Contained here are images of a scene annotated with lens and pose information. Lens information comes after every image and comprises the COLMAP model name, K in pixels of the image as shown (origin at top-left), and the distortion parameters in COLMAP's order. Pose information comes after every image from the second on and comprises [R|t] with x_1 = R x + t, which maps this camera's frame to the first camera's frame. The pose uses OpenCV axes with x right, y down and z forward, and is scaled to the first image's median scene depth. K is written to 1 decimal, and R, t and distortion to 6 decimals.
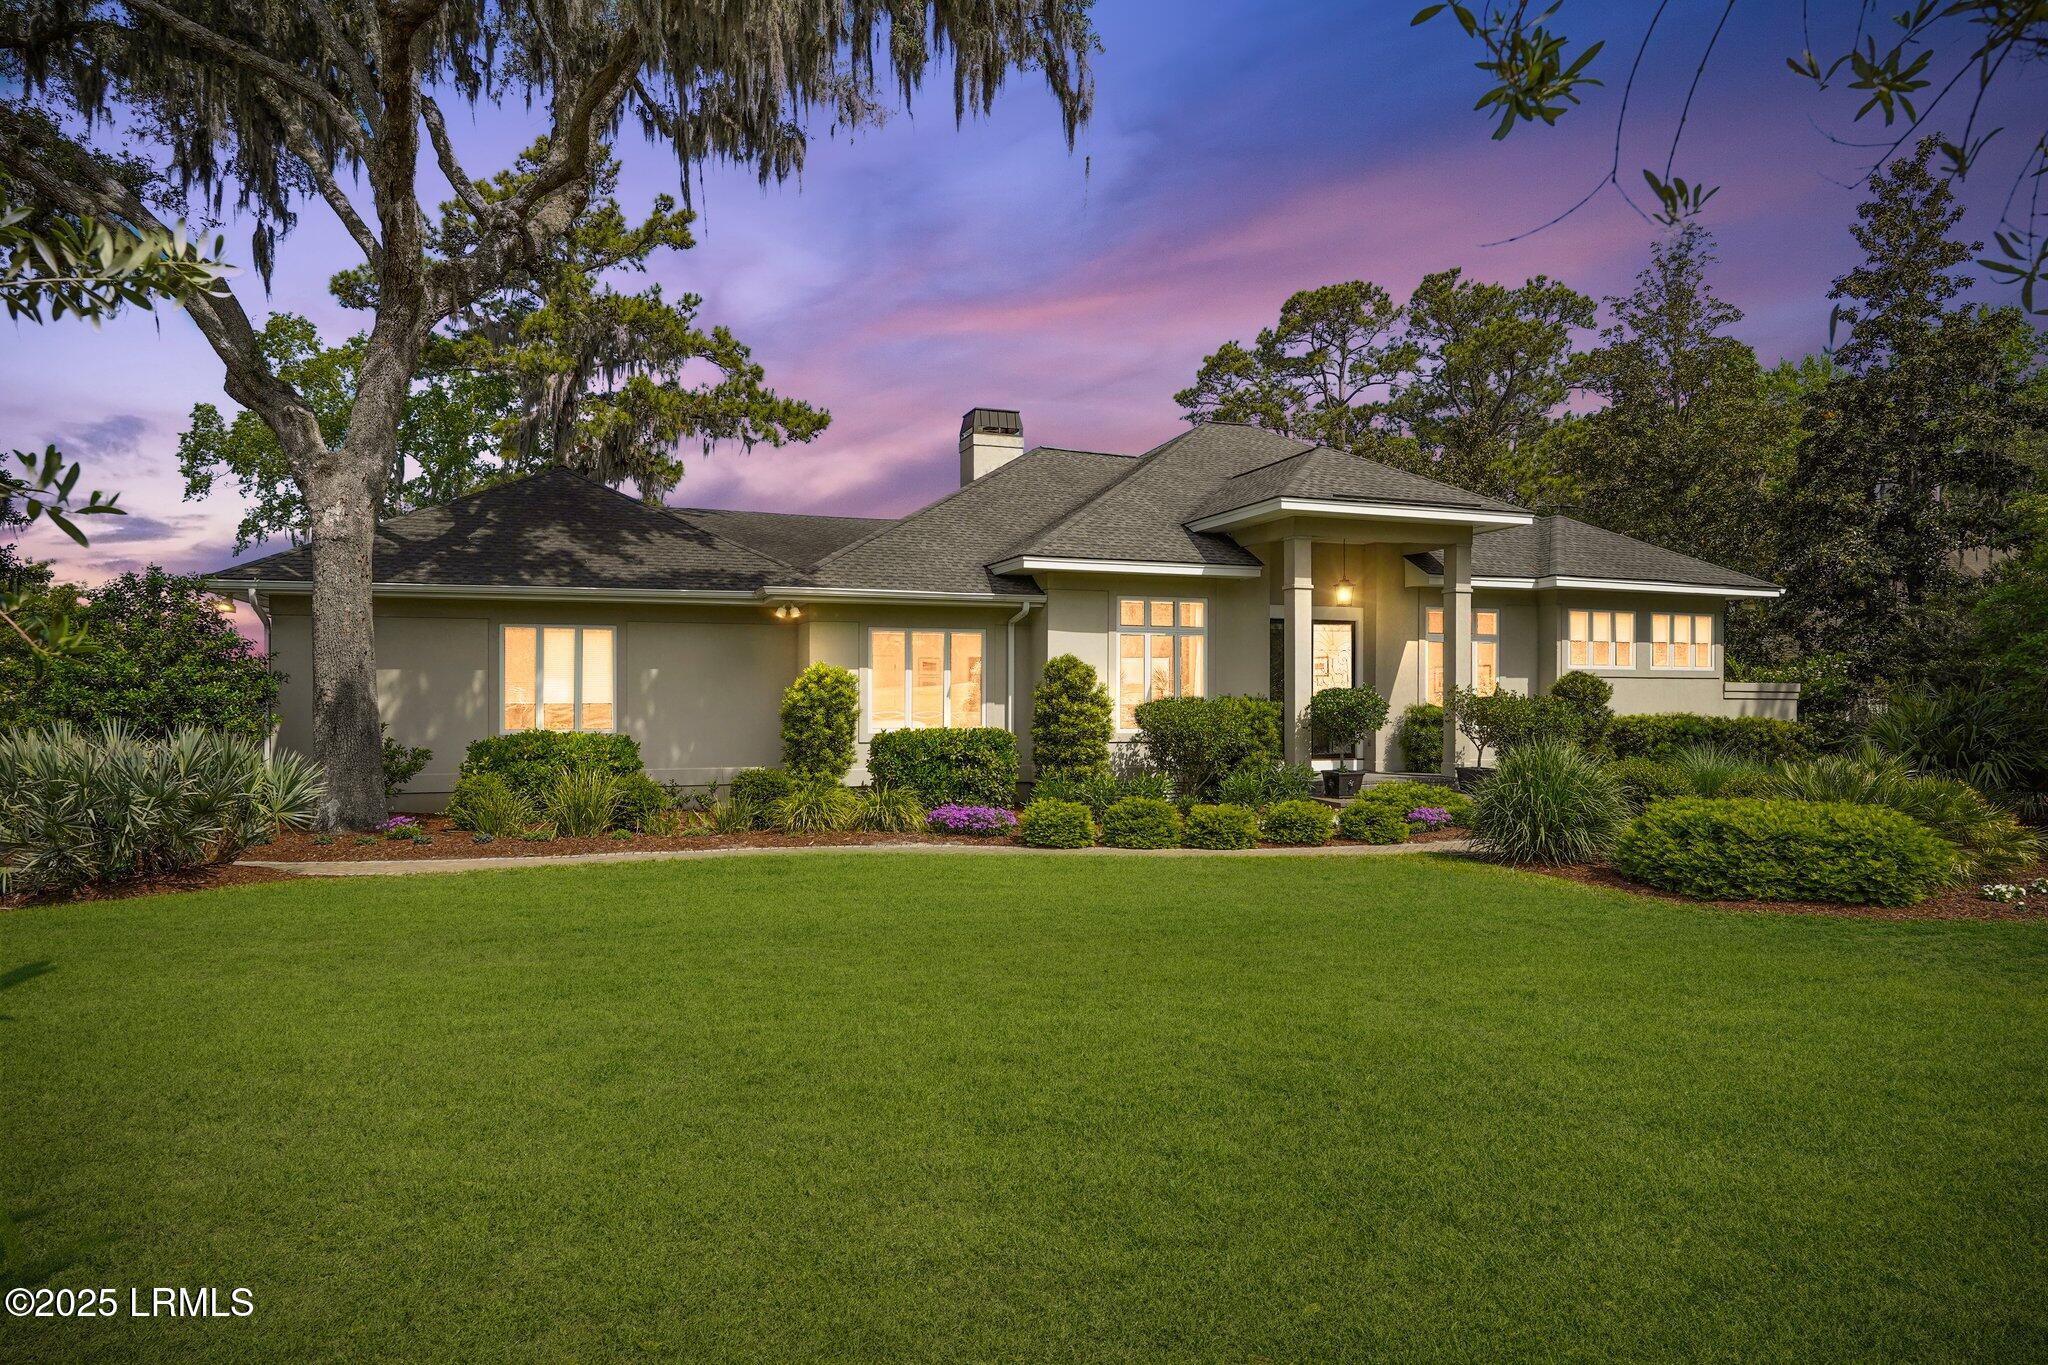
lens RADIAL K [[1158.1, 0, 1023.8], [0, 1158.1, 687.4], [0, 0, 1]] dist [0.003438, 0.000428]
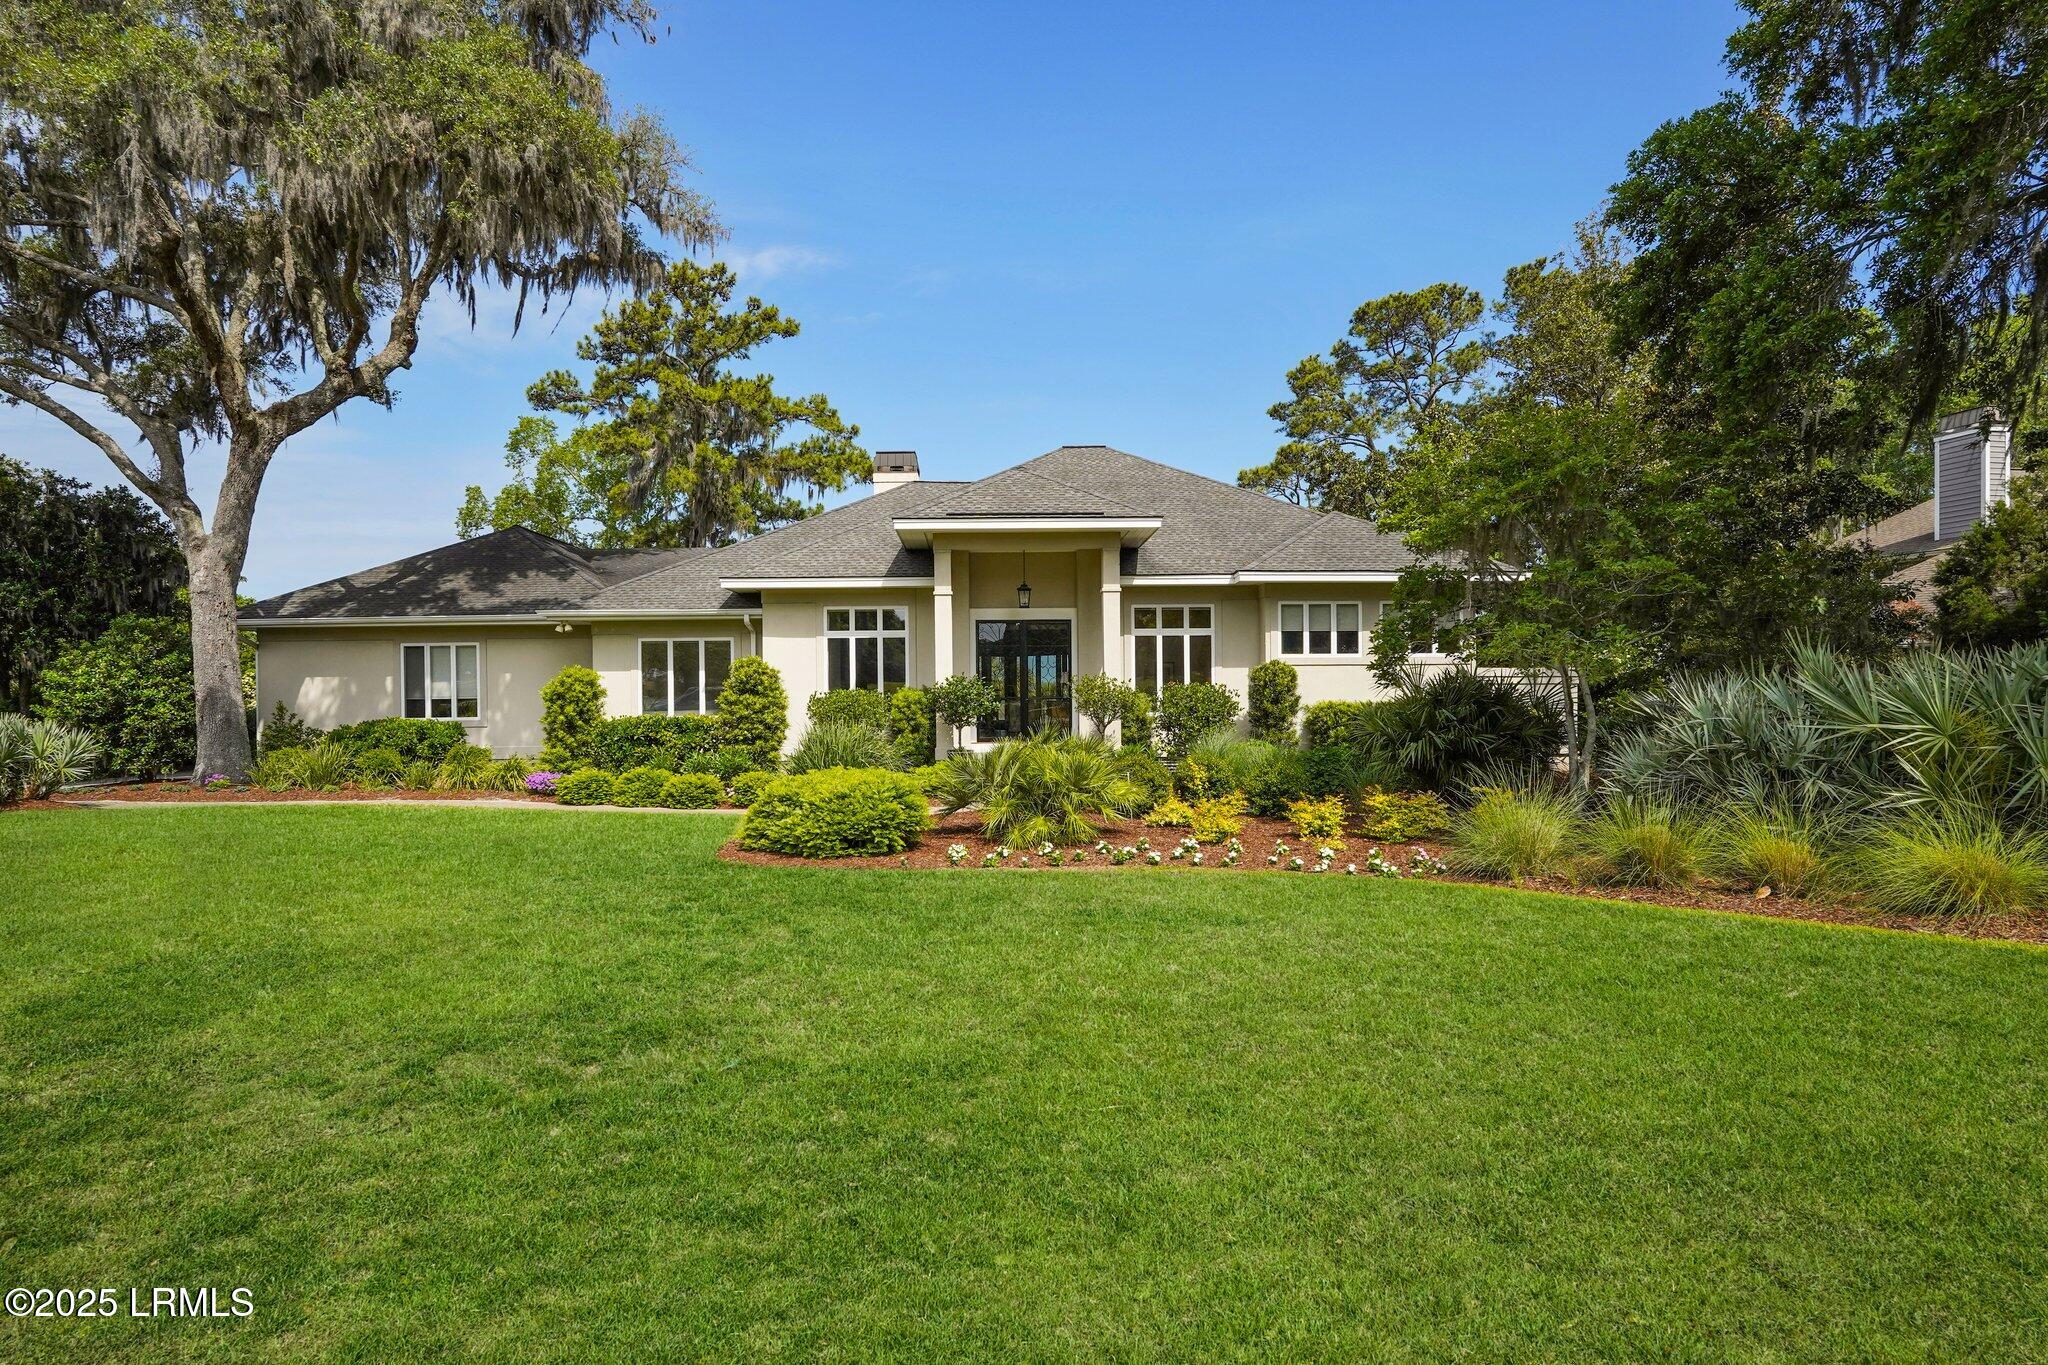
lens RADIAL K [[1053.0, 0, 1022.4], [0, 1053.0, 682.1], [0, 0, 1]] dist [-0.003768, 0.004025]
pose [[0.950310, -0.015680, -0.310911, 0.596340], [0.013392, 0.999865, -0.009490, 0.012424], [0.311018, 0.004855, 0.950392, 0.016647]]
